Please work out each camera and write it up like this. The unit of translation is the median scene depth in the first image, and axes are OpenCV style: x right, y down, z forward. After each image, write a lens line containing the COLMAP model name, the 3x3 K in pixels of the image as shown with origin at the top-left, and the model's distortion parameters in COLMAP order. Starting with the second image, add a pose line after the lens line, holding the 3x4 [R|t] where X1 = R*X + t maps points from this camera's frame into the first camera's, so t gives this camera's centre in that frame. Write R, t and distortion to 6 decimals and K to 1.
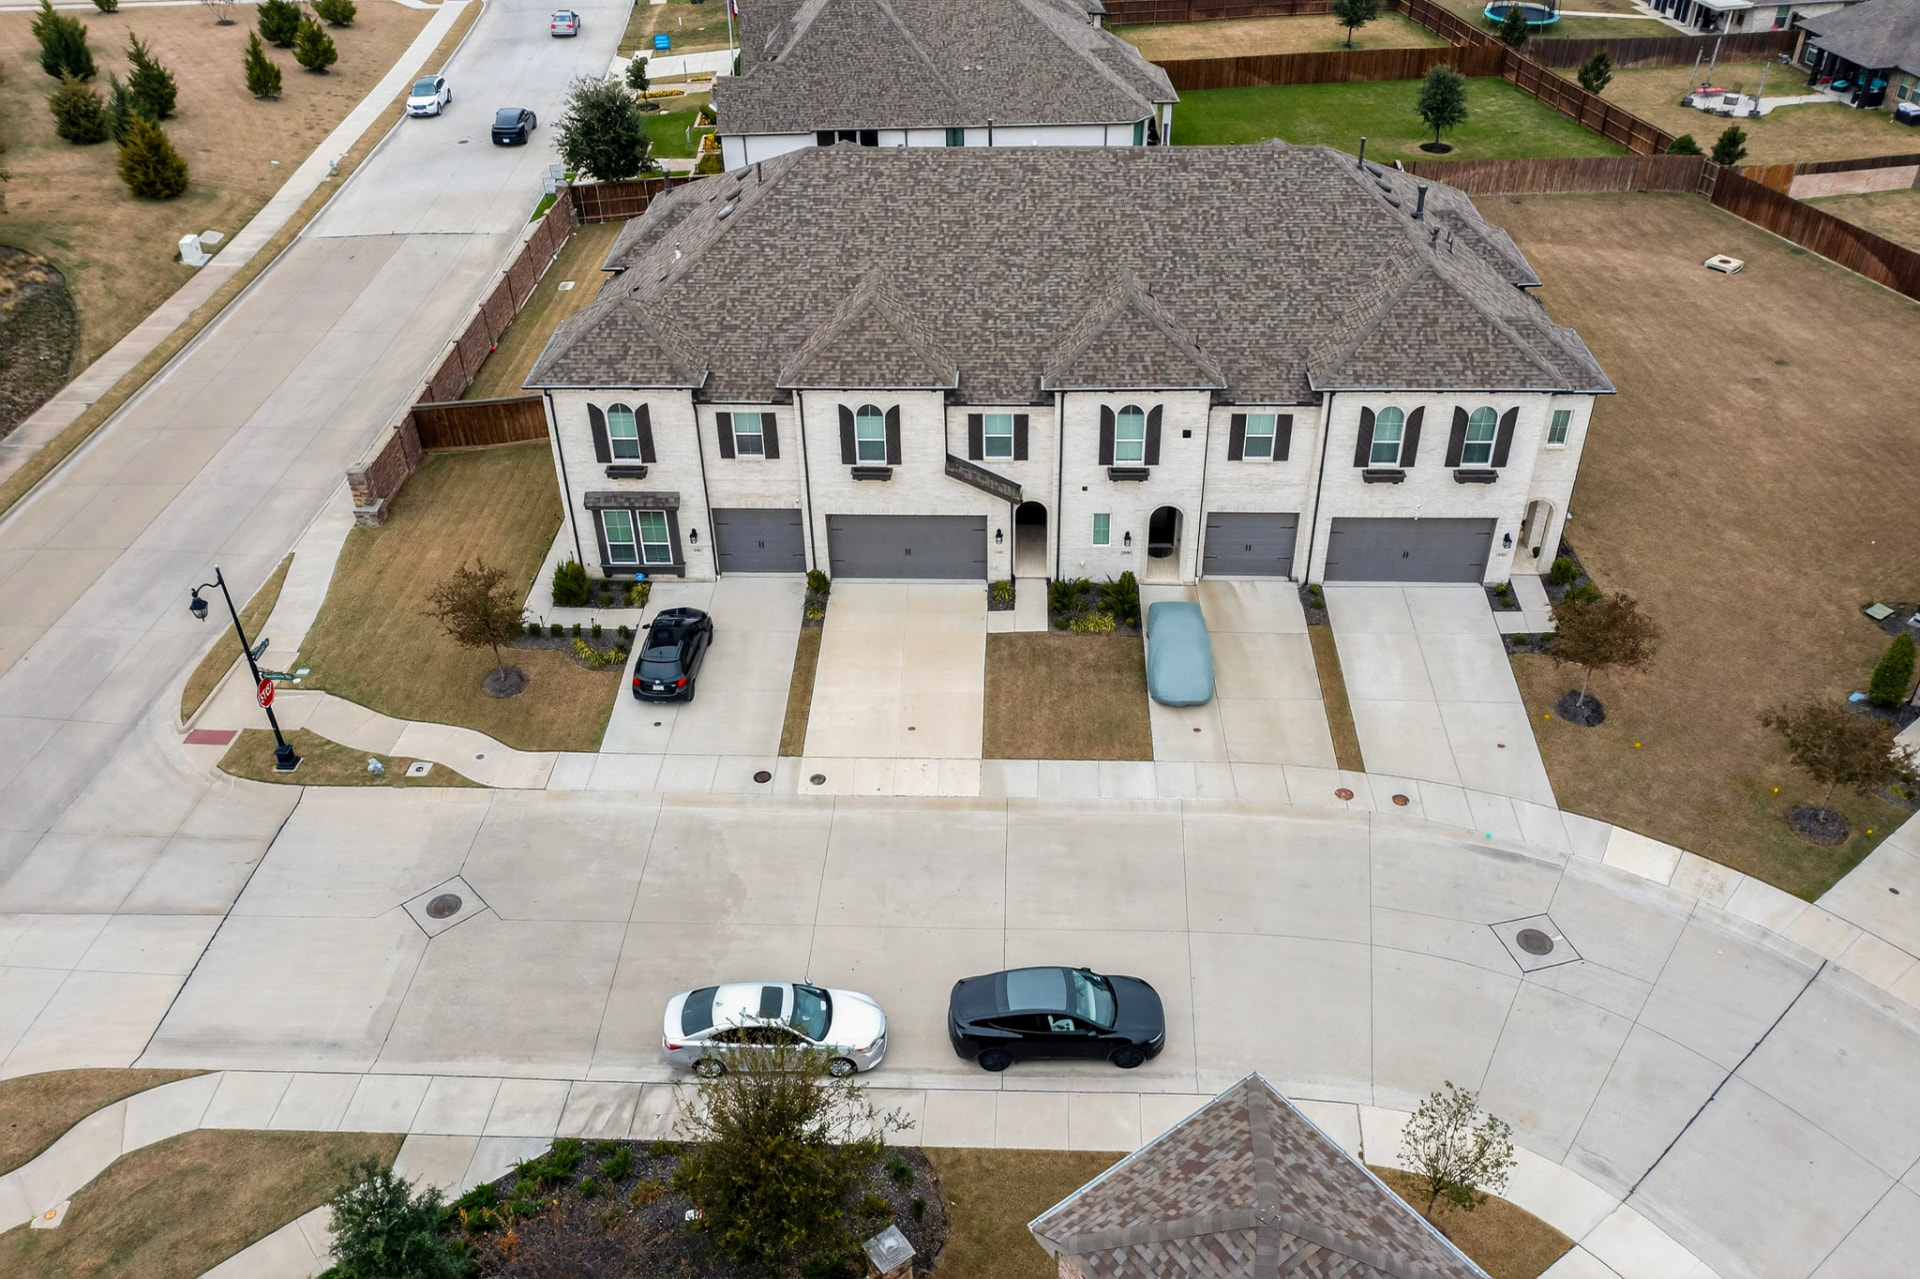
lens RADIAL K [[1511.3, 0, 960.0], [0, 1511.3, 640.9], [0, 0, 1]] dist [-0.028872, -0.000274]
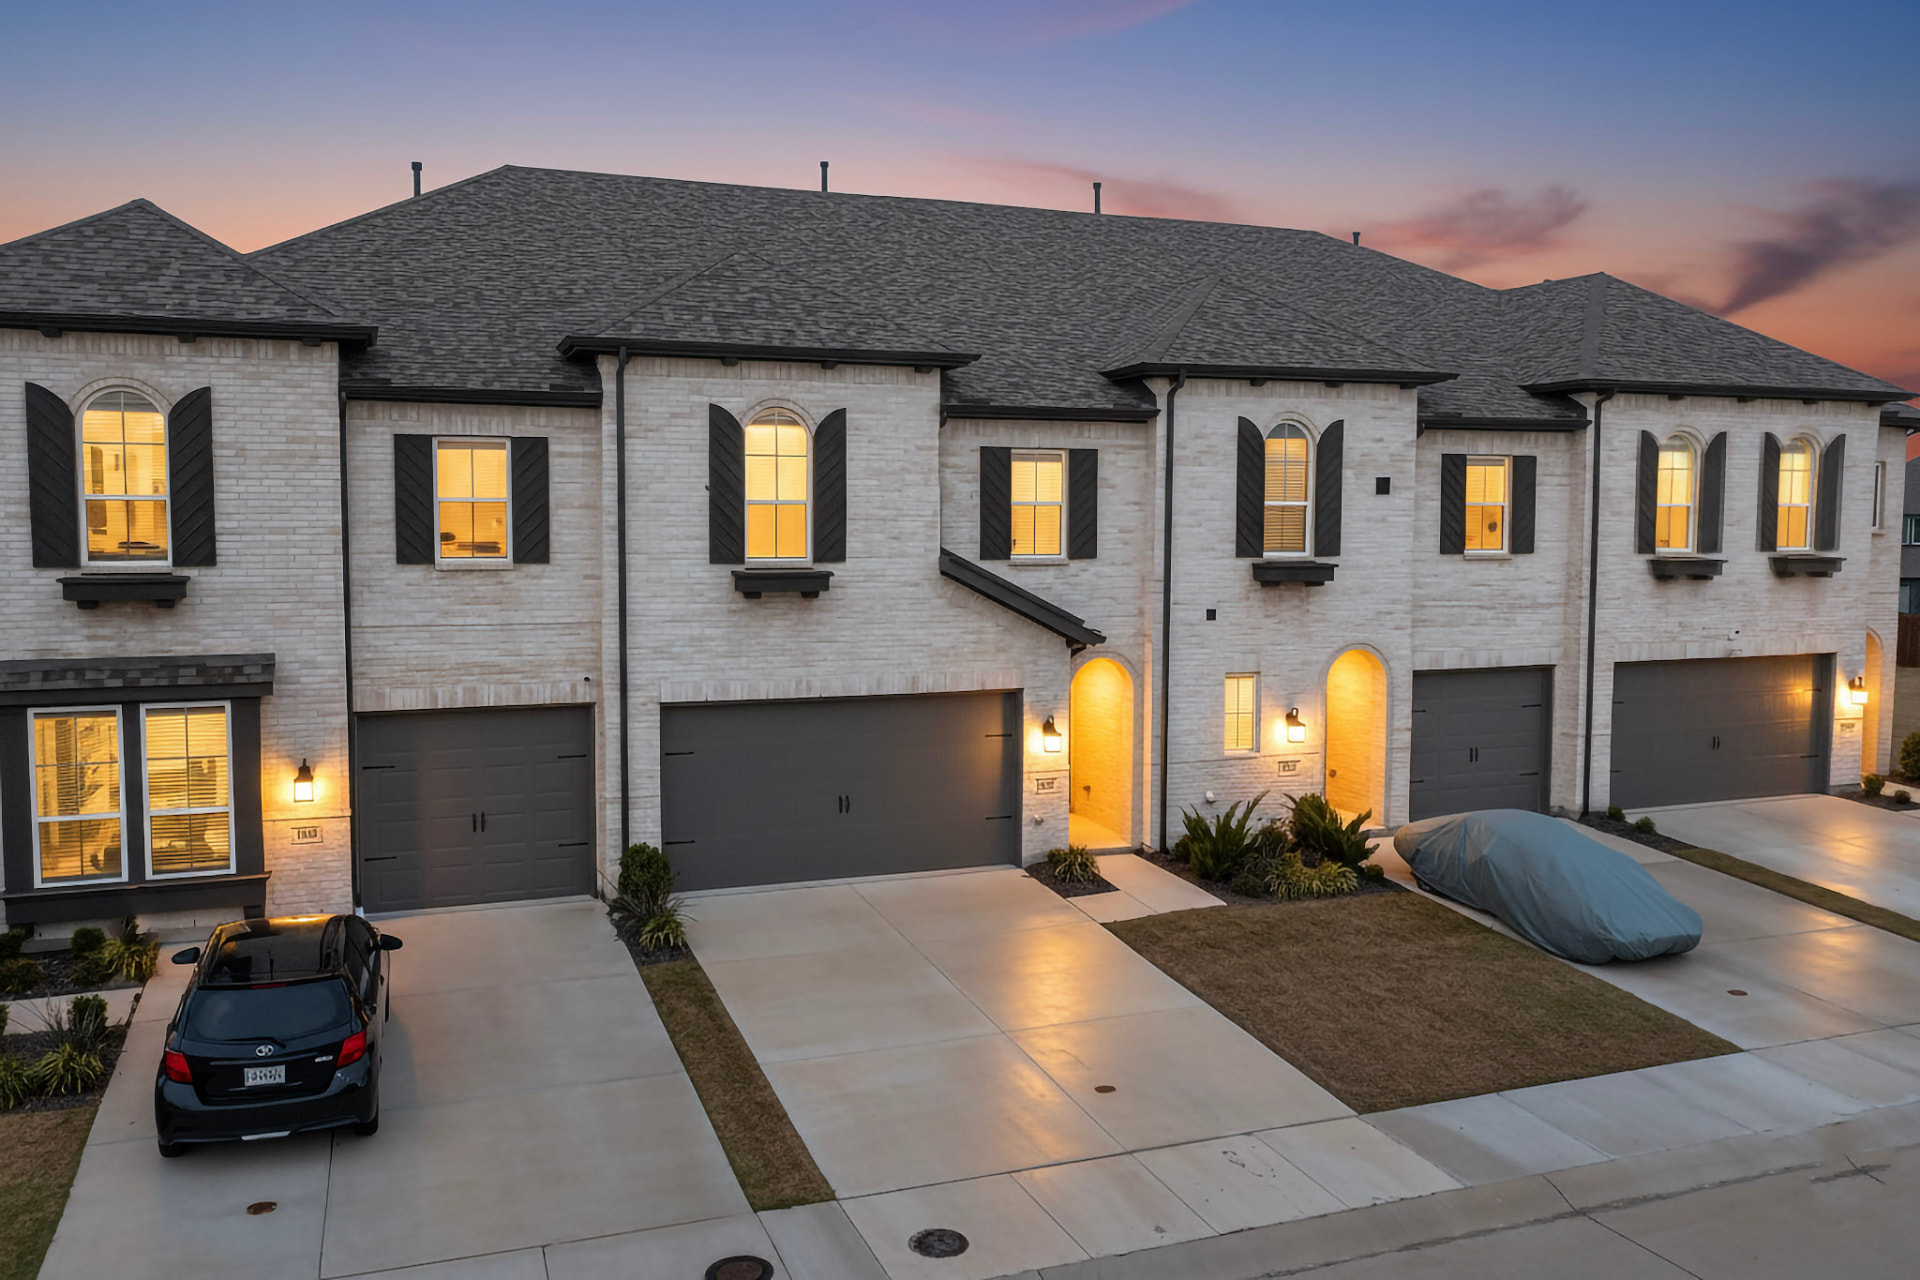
lens RADIAL K [[1511.3, 0, 959.0], [0, 1511.3, 637.9], [0, 0, 1]] dist [-0.028872, -0.000274]
pose [[0.914885, -0.005555, 0.403675, -0.186506], [0.218907, 0.846974, -0.484474, 0.121658], [-0.339212, 0.531605, 0.776100, 0.666809]]
